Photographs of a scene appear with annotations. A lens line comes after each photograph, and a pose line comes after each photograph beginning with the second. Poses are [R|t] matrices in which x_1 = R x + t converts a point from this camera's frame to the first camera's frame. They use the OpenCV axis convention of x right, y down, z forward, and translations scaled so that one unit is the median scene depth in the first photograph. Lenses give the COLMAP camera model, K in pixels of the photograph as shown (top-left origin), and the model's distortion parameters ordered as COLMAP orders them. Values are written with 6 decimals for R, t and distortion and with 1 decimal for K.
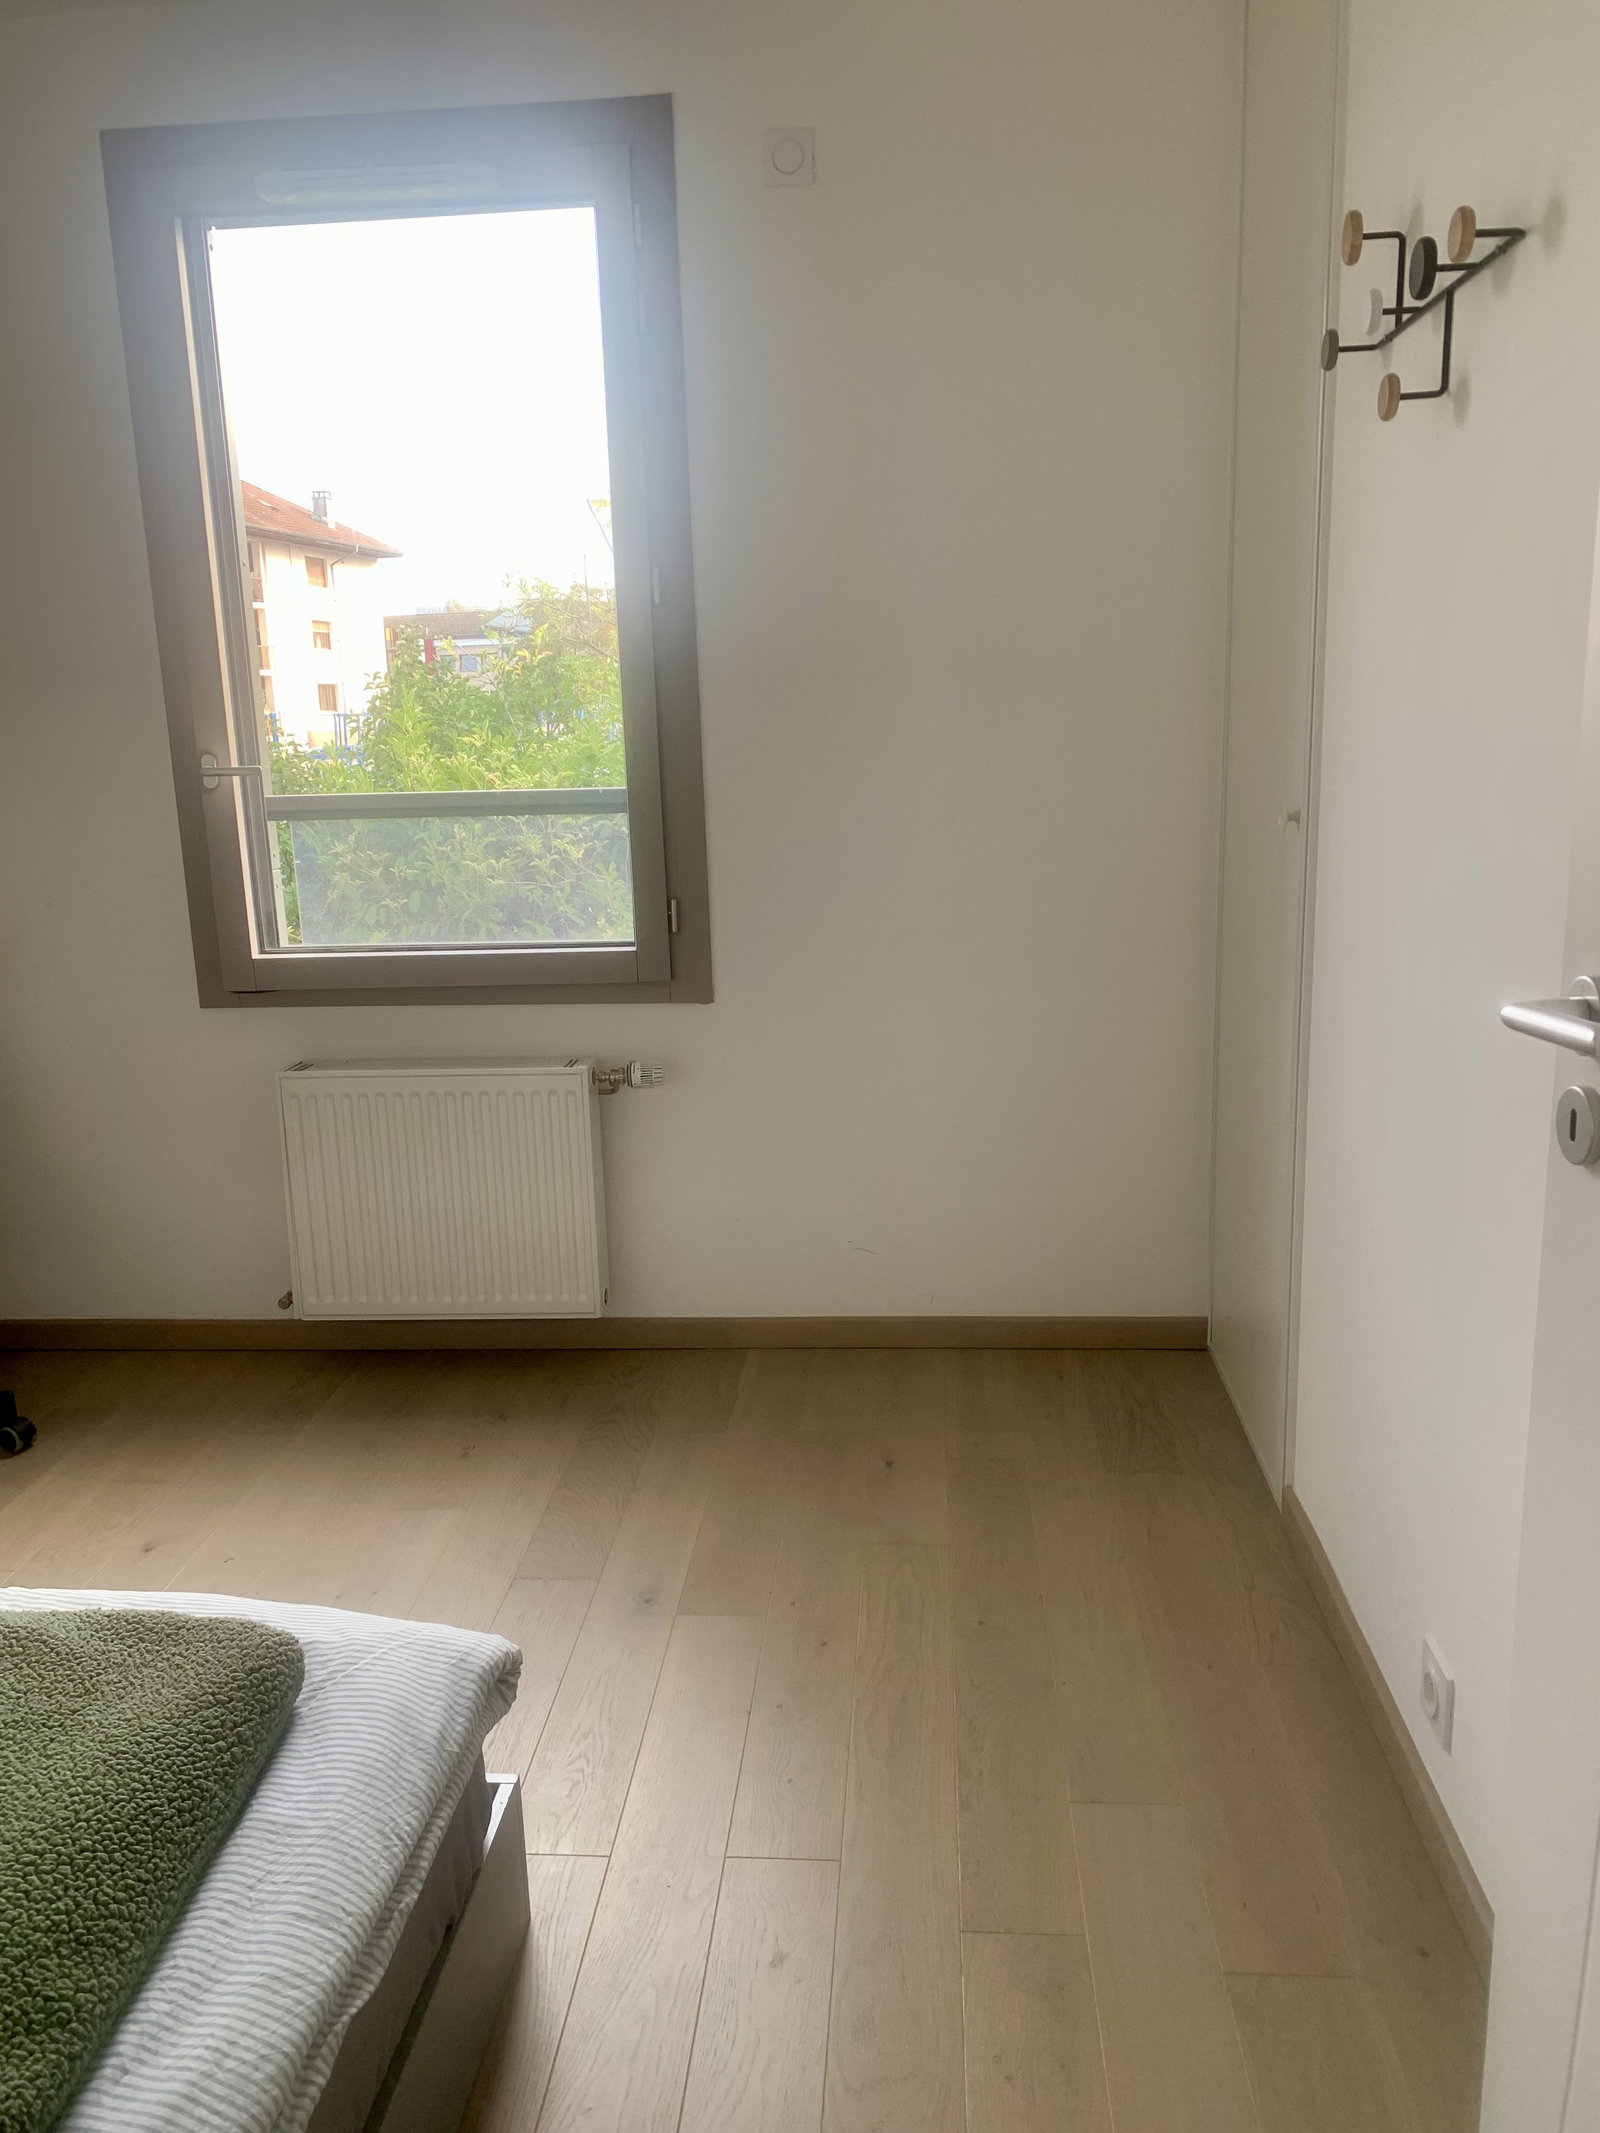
lens RADIAL K [[1585.5, 0, 800.0], [0, 1585.5, 1066.5], [0, 0, 1]] dist [0.009491, -0.031671]
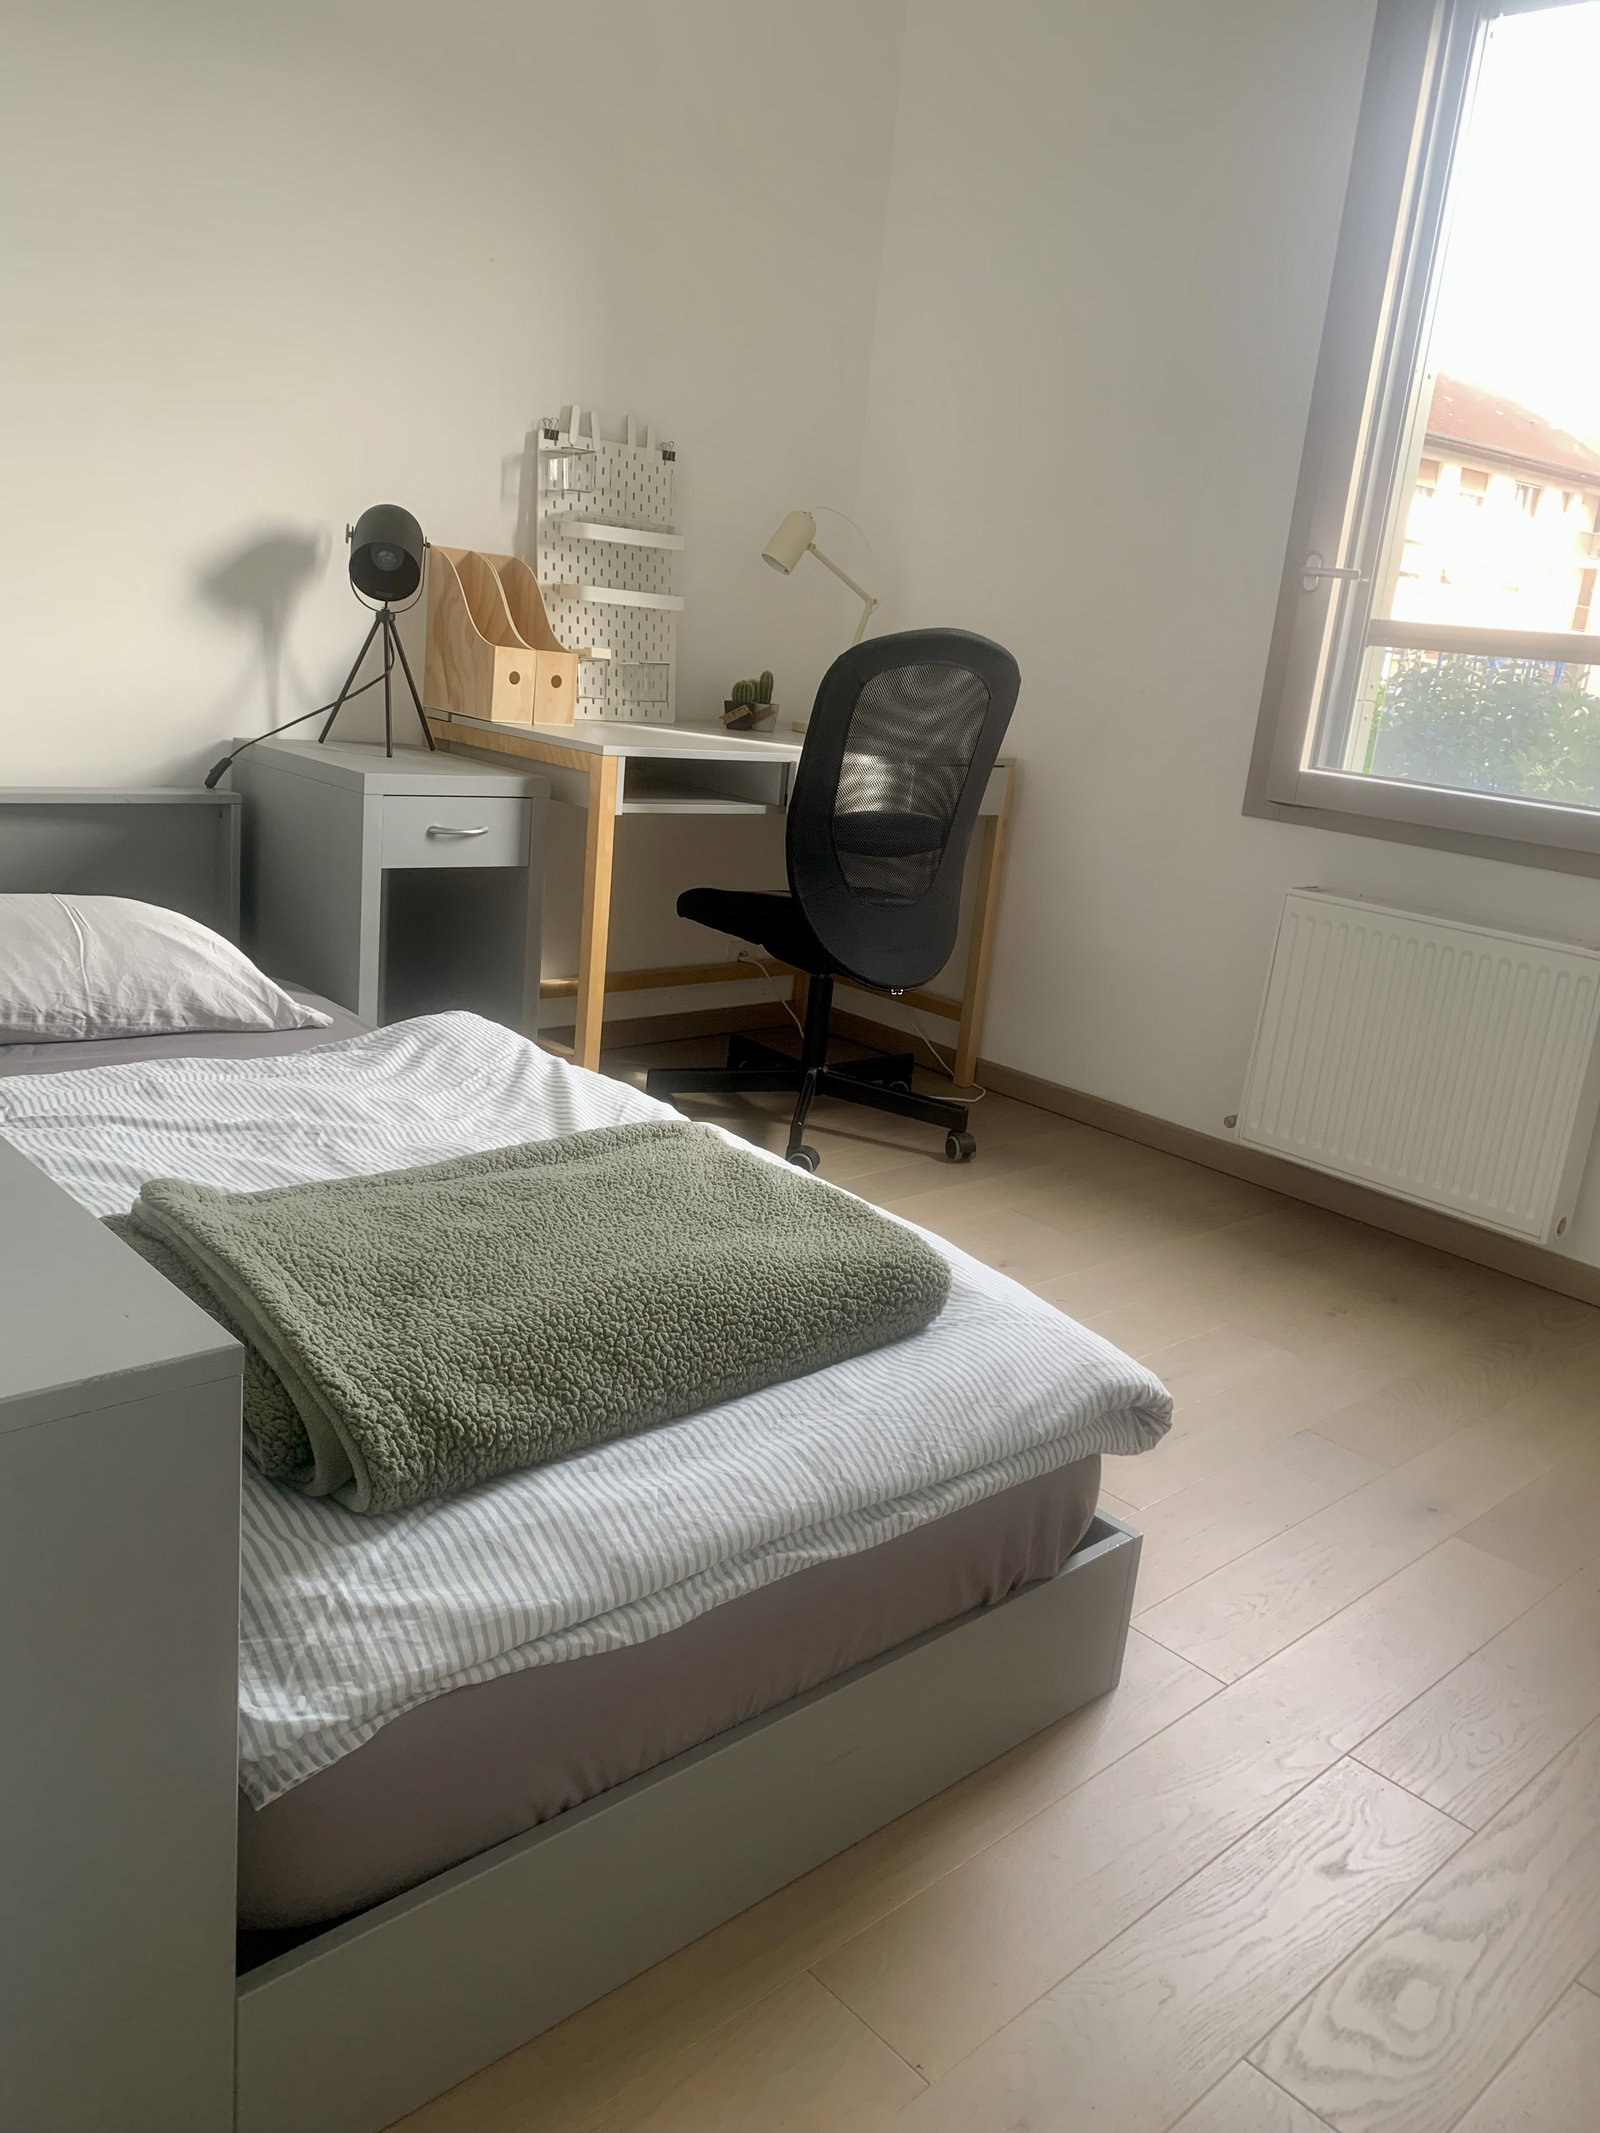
lens RADIAL K [[1590.7, 0, 800.0], [0, 1590.7, 1066.5], [0, 0, 1]] dist [0.011182, -0.004594]
pose [[0.717967, 0.276927, -0.638619, 0.286797], [-0.260488, 0.957683, 0.122430, 0.175140], [0.645499, 0.078452, 0.759721, 0.200686]]
